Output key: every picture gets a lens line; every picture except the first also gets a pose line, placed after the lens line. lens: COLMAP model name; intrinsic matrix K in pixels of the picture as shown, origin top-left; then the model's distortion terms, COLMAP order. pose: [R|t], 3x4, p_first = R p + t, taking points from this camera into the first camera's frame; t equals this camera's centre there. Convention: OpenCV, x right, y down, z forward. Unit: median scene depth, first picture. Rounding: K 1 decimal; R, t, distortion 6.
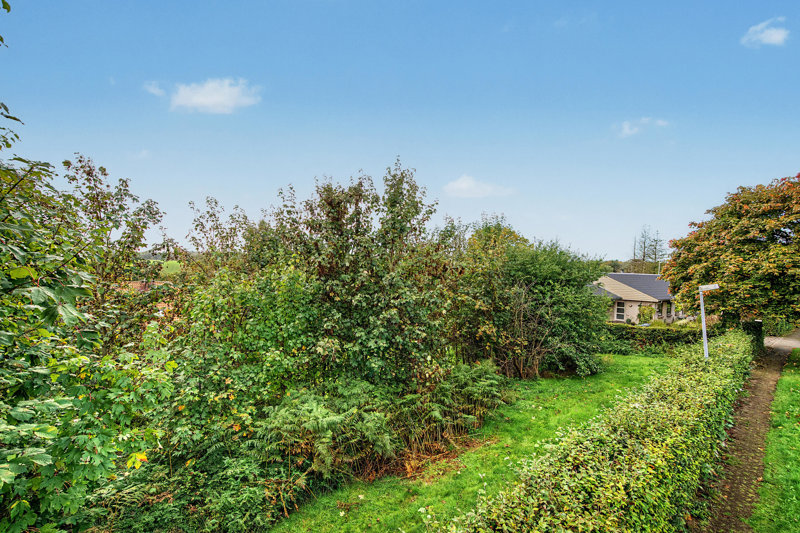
lens RADIAL K [[327.5, 0, 402.7], [0, 327.5, 270.2], [0, 0, 1]] dist [0.000996, -0.000745]
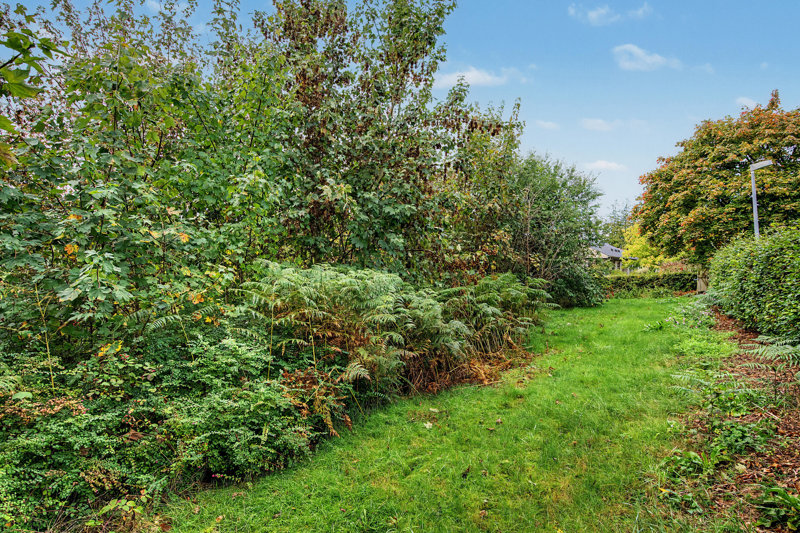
lens RADIAL K [[391.7, 0, 397.5], [0, 391.7, 263.8], [0, 0, 1]] dist [0.005029, 0.000155]
pose [[0.960118, 0.007797, 0.279485, -0.187259], [-0.006549, 0.999964, -0.005396, 0.209921], [-0.279517, 0.003351, 0.960135, 0.164744]]
